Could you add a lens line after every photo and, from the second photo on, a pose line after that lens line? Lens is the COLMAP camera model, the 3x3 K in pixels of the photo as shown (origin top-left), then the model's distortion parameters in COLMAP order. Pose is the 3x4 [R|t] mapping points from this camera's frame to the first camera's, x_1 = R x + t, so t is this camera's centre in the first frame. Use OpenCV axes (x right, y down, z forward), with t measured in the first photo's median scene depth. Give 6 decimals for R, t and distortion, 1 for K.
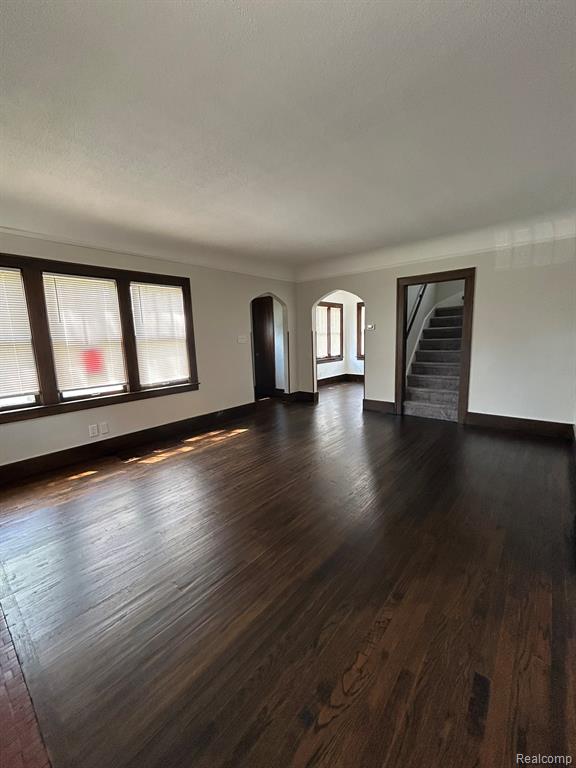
lens RADIAL K [[310.1, 0, 282.5], [0, 310.1, 382.2], [0, 0, 1]] dist [-0.000121, 0.000837]
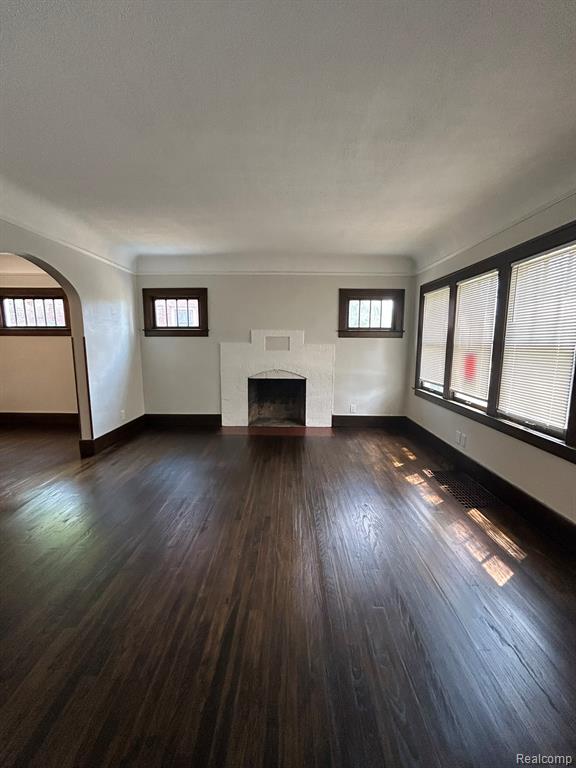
lens RADIAL K [[310.1, 0, 289.0], [0, 310.1, 383.8], [0, 0, 1]] dist [-0.000121, 0.000837]
pose [[-0.757426, 0.116849, -0.642381, 0.390084], [-0.080067, 0.959808, 0.268996, -0.219244], [0.647994, 0.255178, -0.717627, 1.291959]]
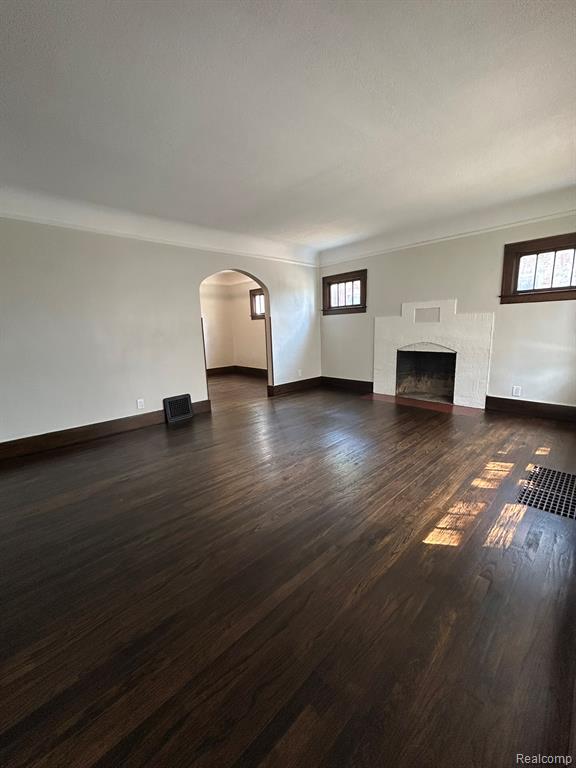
lens RADIAL K [[310.1, 0, 287.2], [0, 310.1, 385.4], [0, 0, 1]] dist [-0.000121, 0.000837]
pose [[-0.993905, 0.049532, 0.098487, 0.019864], [0.079843, 0.939440, 0.333283, -0.228964], [-0.076014, 0.339115, -0.937669, 1.634715]]
